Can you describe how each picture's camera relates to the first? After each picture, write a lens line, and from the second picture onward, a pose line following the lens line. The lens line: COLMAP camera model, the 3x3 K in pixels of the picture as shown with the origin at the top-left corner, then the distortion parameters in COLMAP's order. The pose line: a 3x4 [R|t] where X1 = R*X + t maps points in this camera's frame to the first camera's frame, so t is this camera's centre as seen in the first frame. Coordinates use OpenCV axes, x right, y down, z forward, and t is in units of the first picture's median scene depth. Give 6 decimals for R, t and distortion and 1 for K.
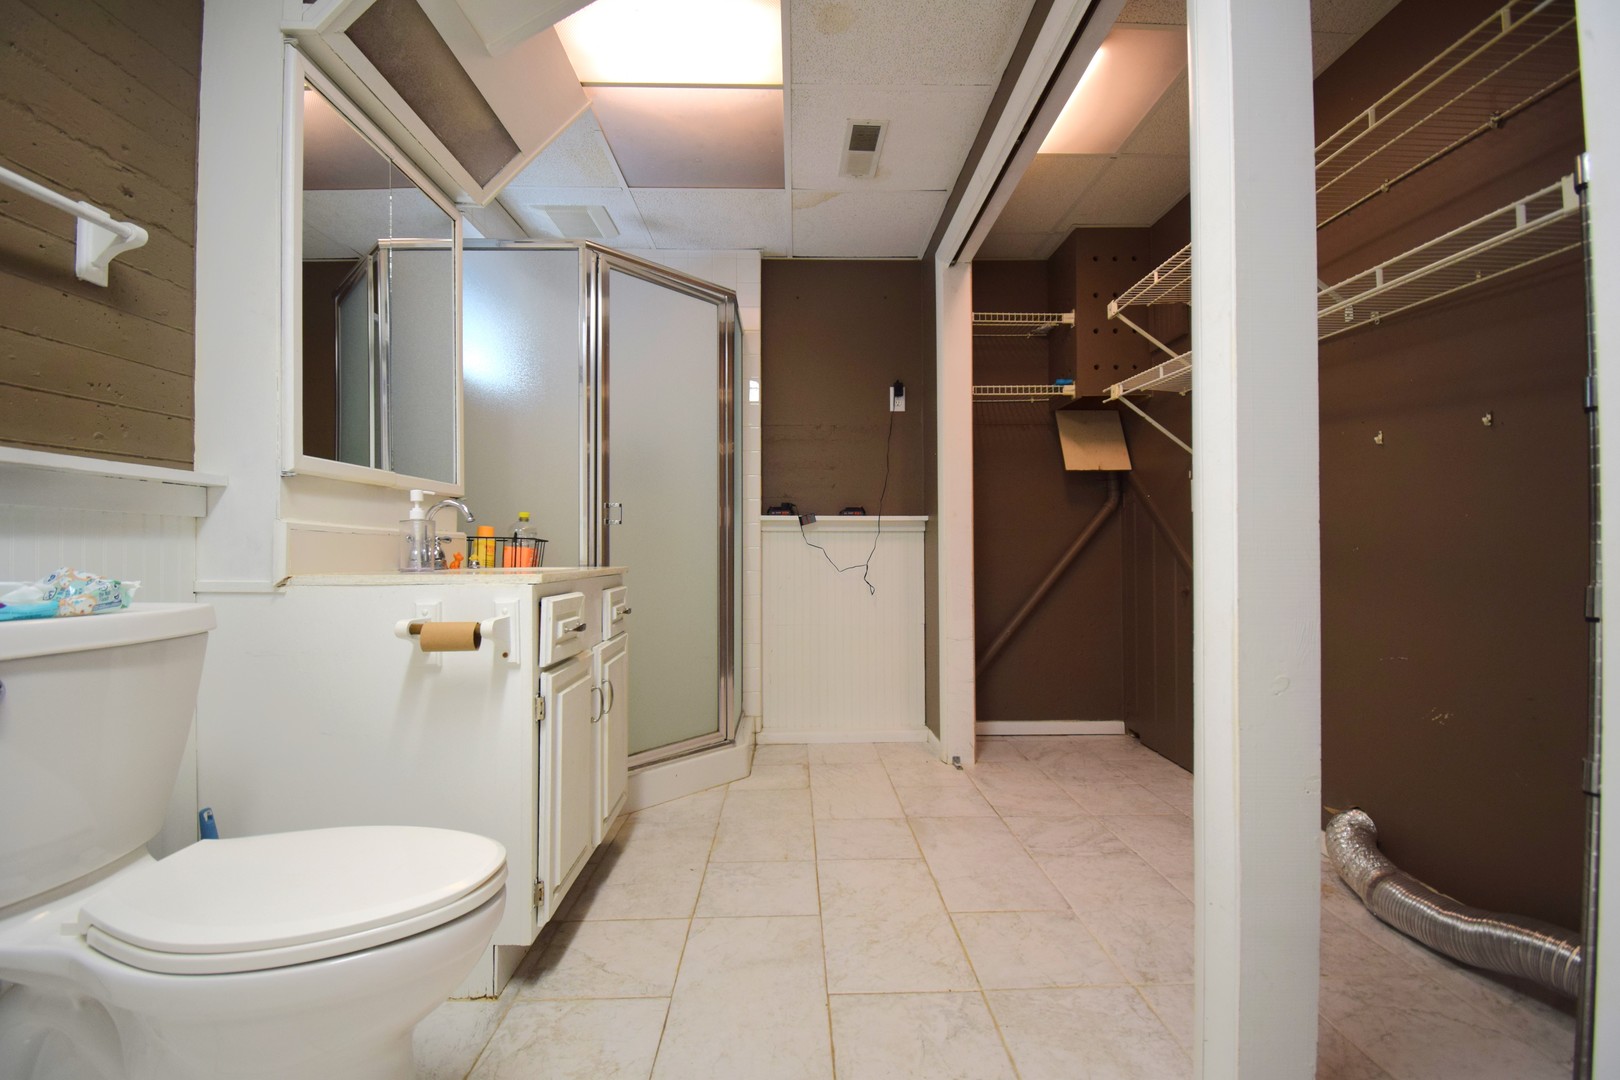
lens RADIAL K [[715.9, 0, 810.4], [0, 715.9, 537.7], [0, 0, 1]] dist [0.022658, -0.027159]
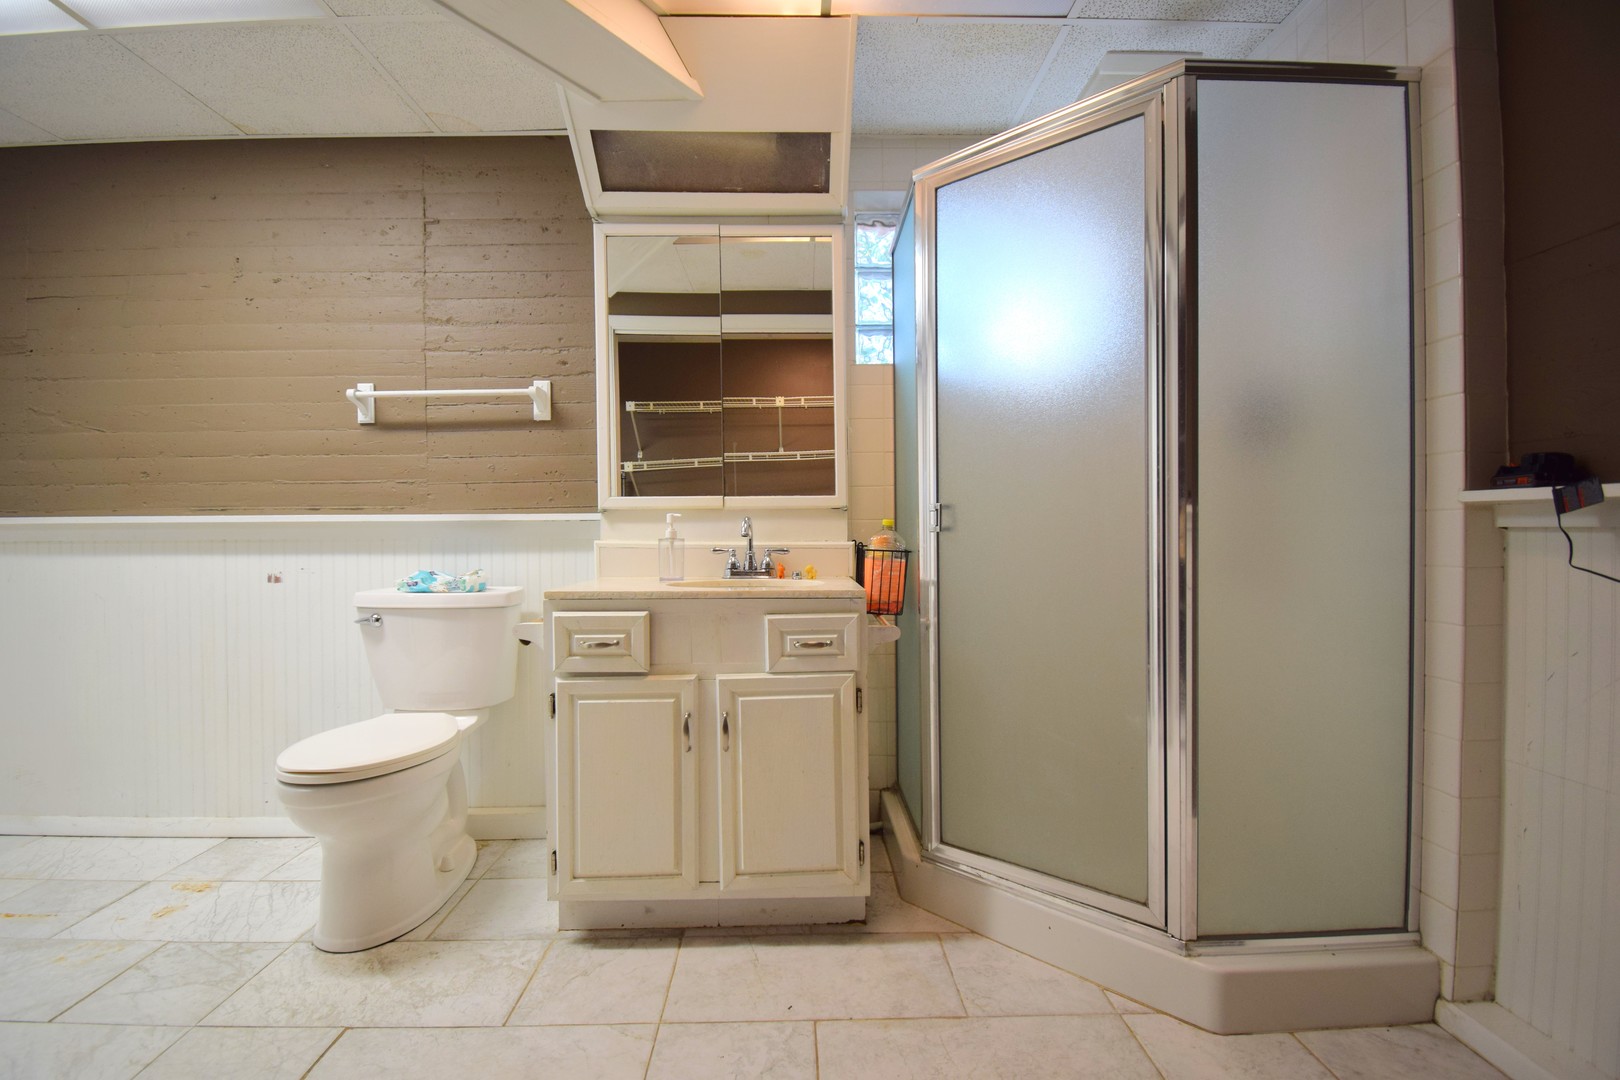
lens RADIAL K [[715.9, 0, 810.4], [0, 715.9, 537.7], [0, 0, 1]] dist [0.022658, -0.027159]
pose [[0.001944, 0.010655, -0.999941, 0.736068], [0.020763, 0.999727, 0.010693, -0.035219], [0.999783, -0.020783, 0.001723, 1.334997]]
